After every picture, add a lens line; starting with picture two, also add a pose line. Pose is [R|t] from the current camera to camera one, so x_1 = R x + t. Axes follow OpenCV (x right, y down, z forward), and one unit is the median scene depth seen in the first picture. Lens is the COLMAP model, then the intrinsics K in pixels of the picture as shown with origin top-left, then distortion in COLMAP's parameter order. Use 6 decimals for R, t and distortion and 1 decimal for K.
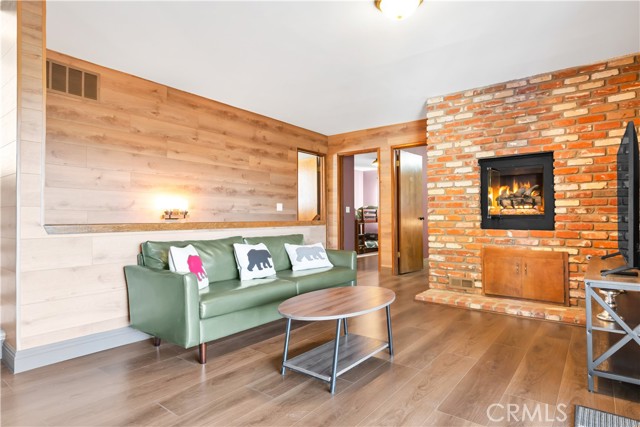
lens RADIAL K [[354.3, 0, 324.2], [0, 354.3, 212.3], [0, 0, 1]] dist [0.007238, 0.000328]
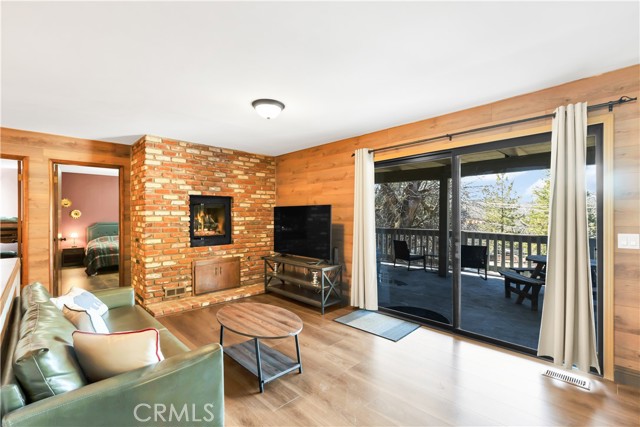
lens RADIAL K [[284.8, 0, 322.2], [0, 284.8, 213.9], [0, 0, 1]] dist [0.013371, -0.001715]
pose [[0.147653, 0.007165, 0.989013, -0.583035], [-0.011972, 0.999913, -0.005457, -0.084069], [-0.988967, -0.011035, 0.147726, 0.358586]]
